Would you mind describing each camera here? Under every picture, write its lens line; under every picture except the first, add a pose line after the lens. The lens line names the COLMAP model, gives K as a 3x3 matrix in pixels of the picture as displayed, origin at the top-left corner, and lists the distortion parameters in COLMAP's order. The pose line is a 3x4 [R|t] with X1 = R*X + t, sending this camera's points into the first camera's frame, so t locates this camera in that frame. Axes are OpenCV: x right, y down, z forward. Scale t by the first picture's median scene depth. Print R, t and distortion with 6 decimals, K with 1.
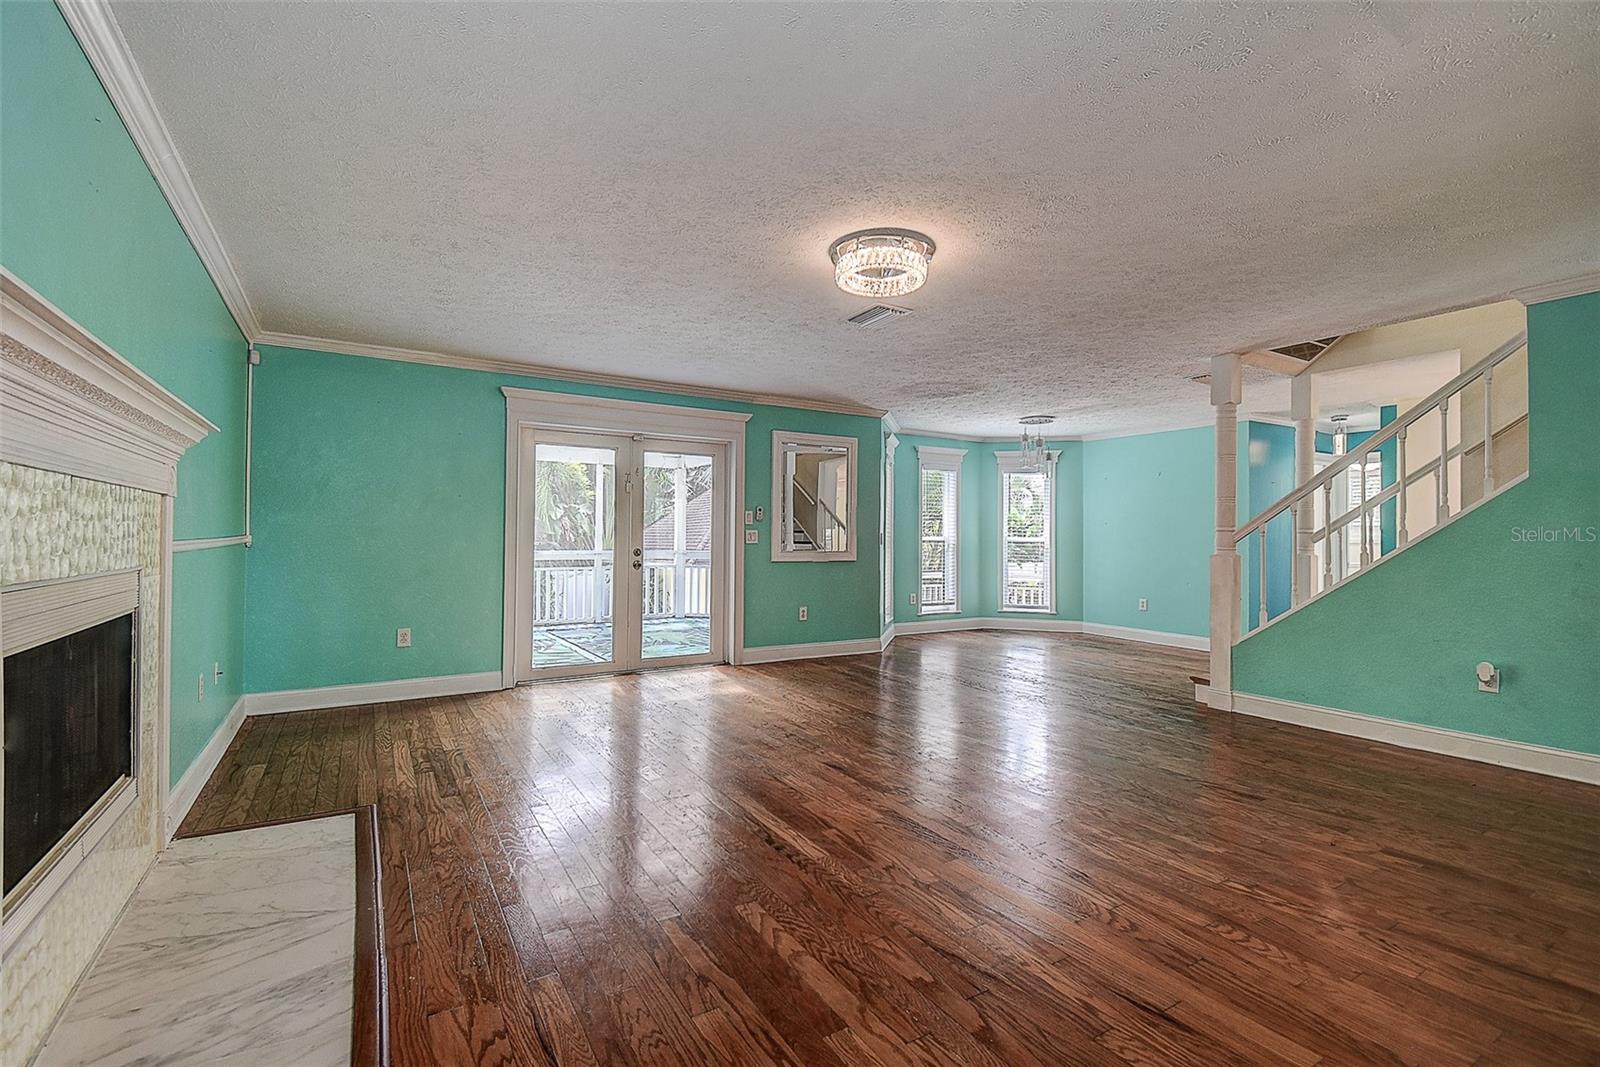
lens RADIAL K [[709.4, 0, 795.6], [0, 709.4, 528.7], [0, 0, 1]] dist [0.027041, -0.024103]
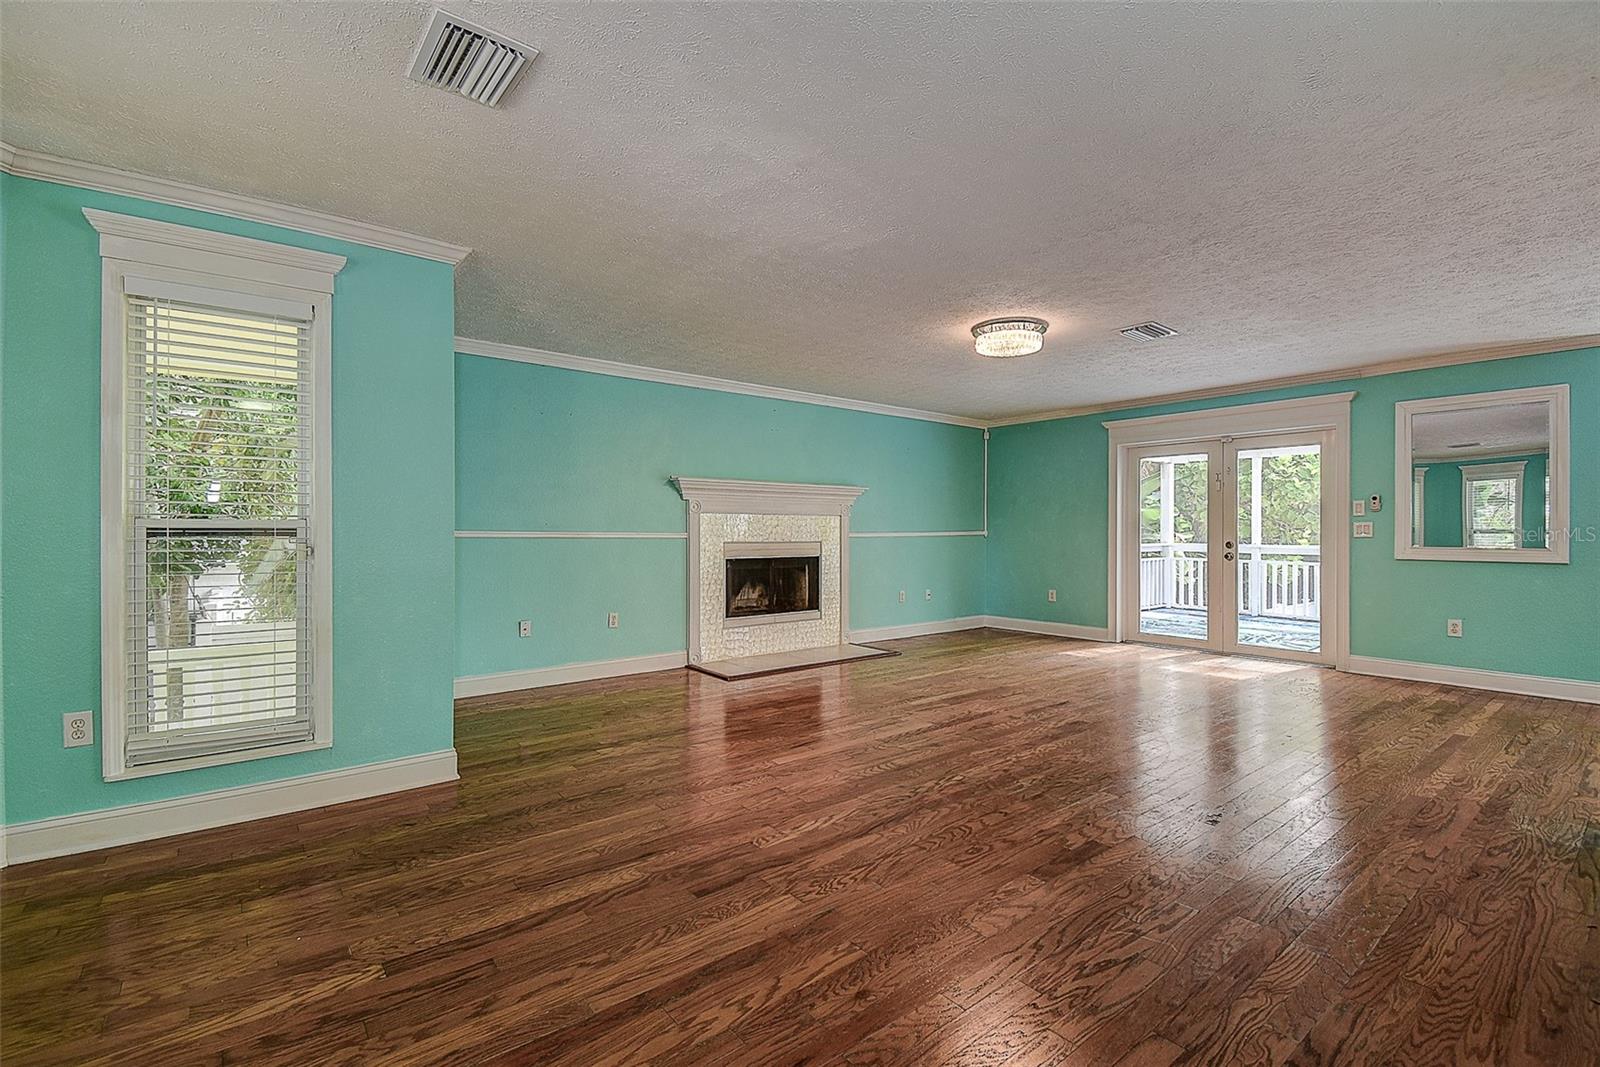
lens RADIAL K [[717.8, 0, 798.3], [0, 717.8, 529.6], [0, 0, 1]] dist [0.034804, -0.025942]
pose [[0.125855, -0.008247, -0.992014, 0.847200], [0.012015, 0.999905, -0.006788, 0.010447], [0.991976, -0.011065, 0.125942, 0.224541]]
